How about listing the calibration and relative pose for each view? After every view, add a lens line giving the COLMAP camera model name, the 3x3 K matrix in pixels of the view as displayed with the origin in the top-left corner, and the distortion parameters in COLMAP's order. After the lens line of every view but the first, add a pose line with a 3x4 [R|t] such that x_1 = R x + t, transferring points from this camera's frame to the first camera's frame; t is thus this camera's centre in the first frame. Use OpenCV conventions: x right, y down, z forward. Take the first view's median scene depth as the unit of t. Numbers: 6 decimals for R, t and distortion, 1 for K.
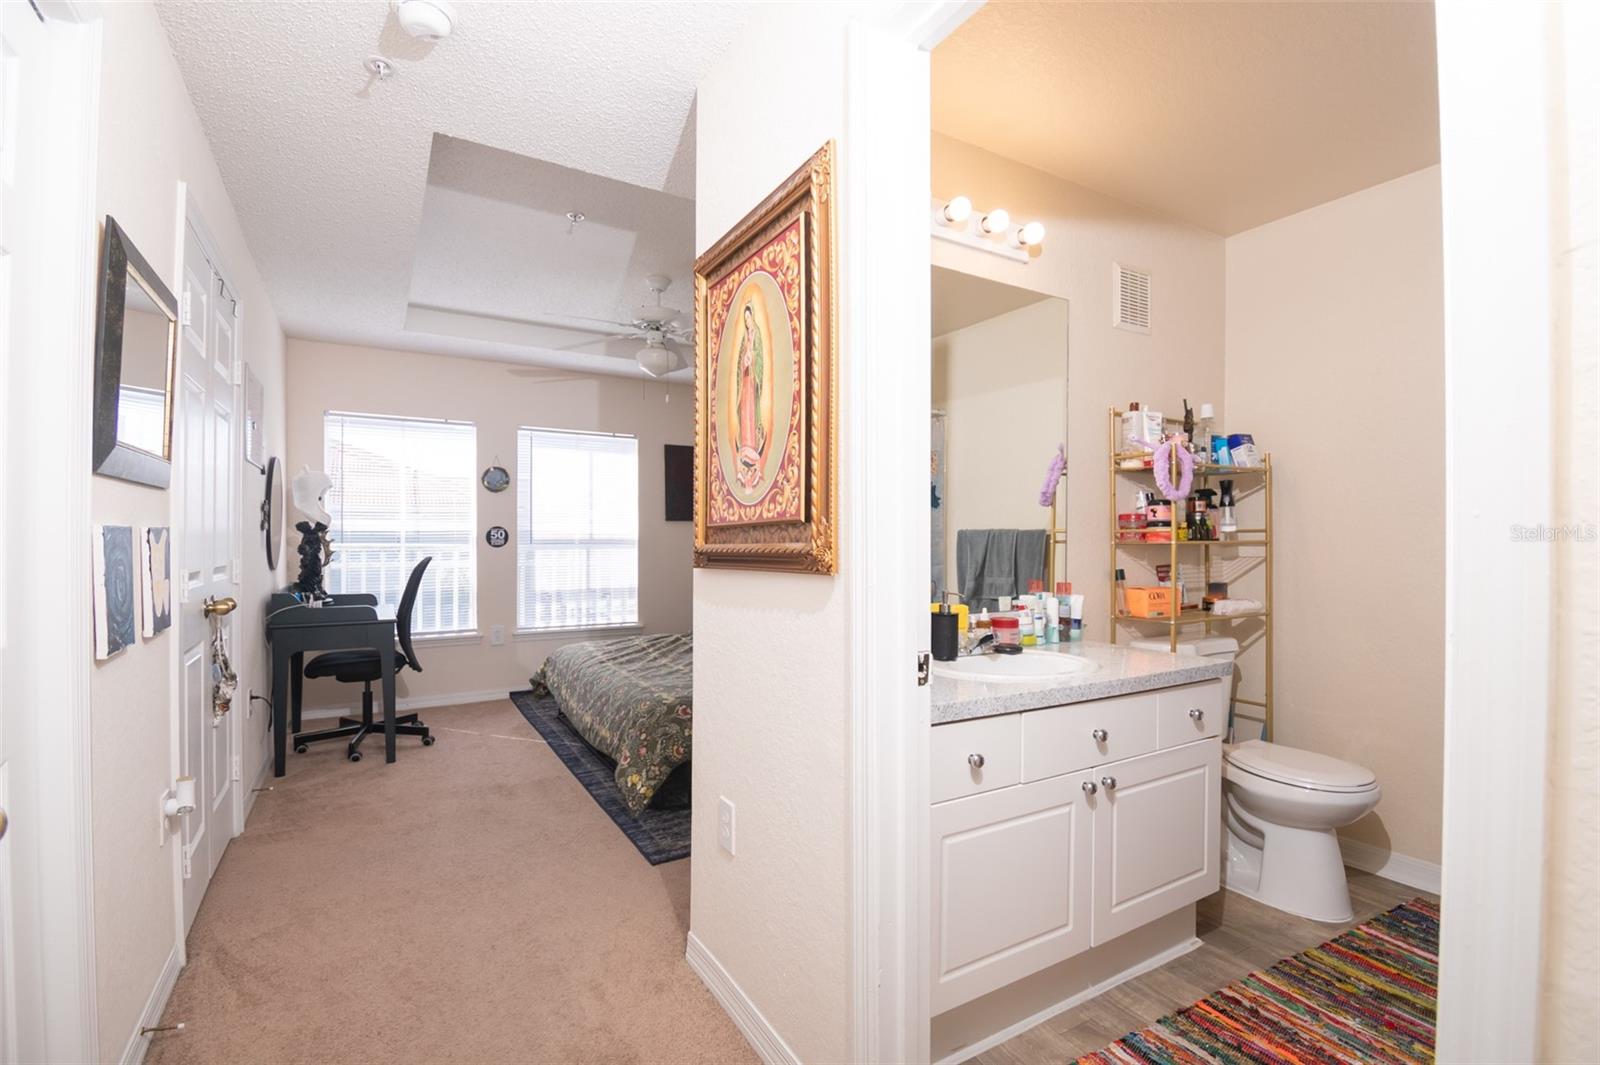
lens RADIAL K [[737.2, 0, 800.0], [0, 737.2, 532.5], [0, 0, 1]] dist [0.000642, -0.013113]
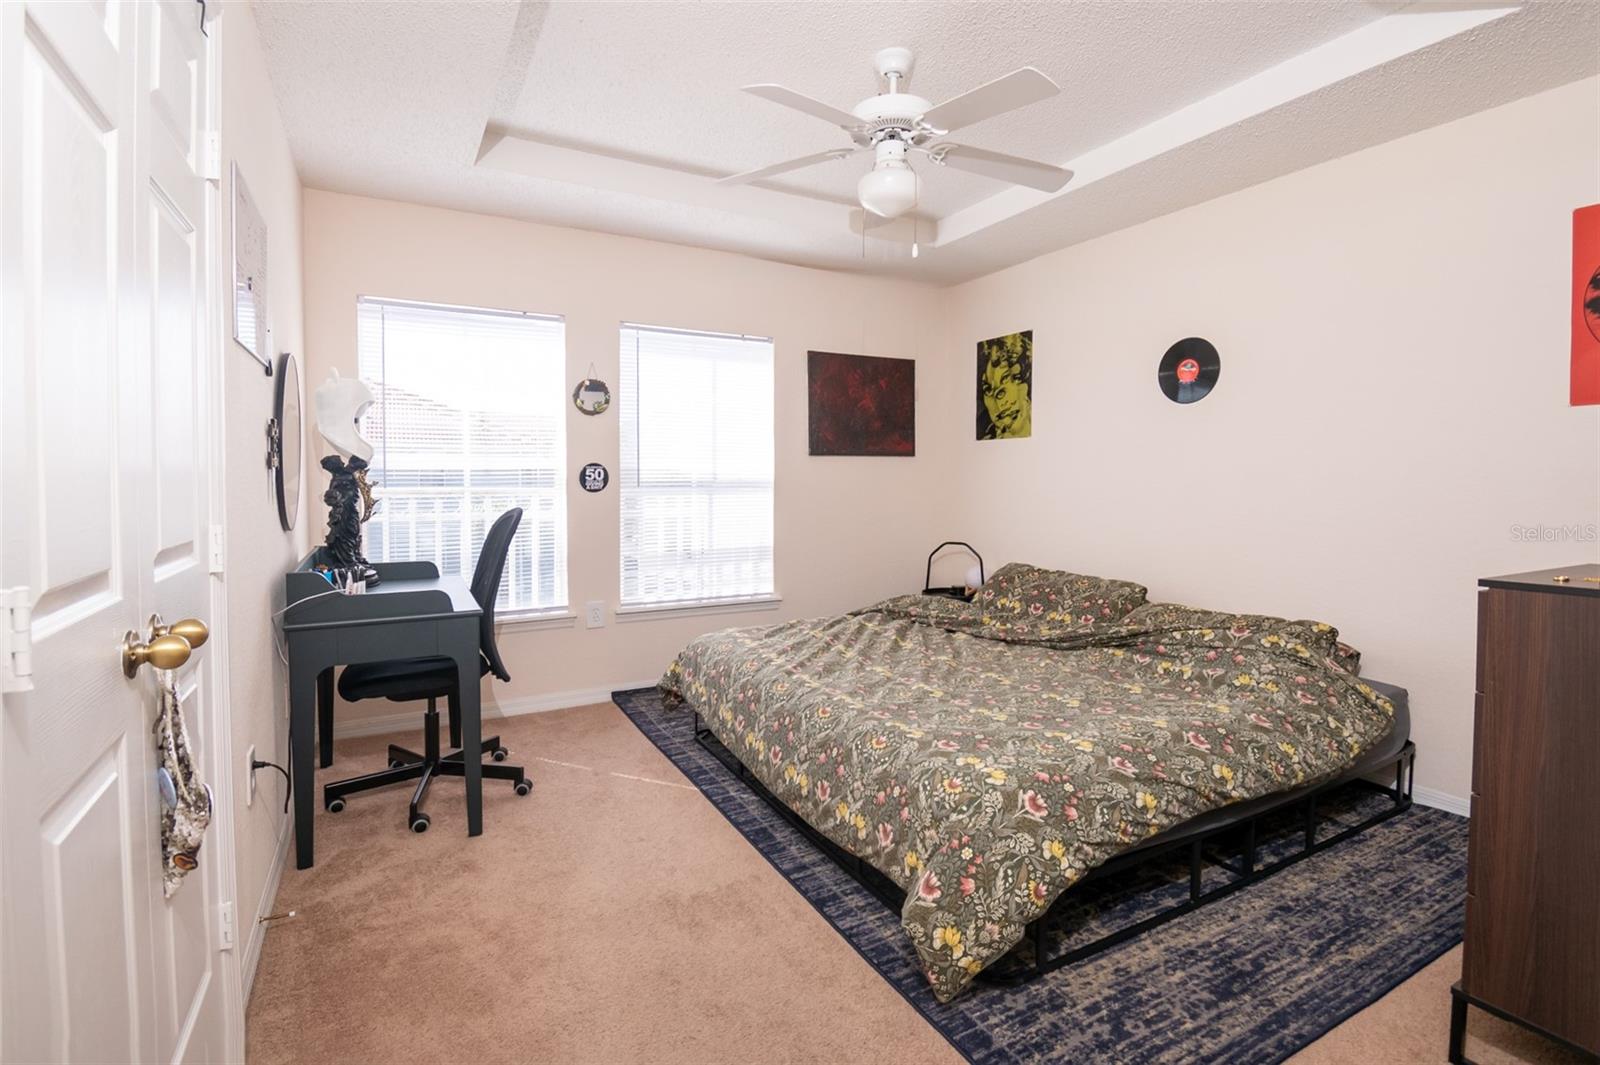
lens RADIAL K [[734.2, 0, 773.3], [0, 734.2, 491.2], [0, 0, 1]] dist [0.000527, -0.013293]
pose [[0.999197, -0.000163, -0.040073, -0.255970], [0.001258, 0.999627, 0.027291, -0.000218], [0.040053, -0.027320, 0.998824, 0.361731]]
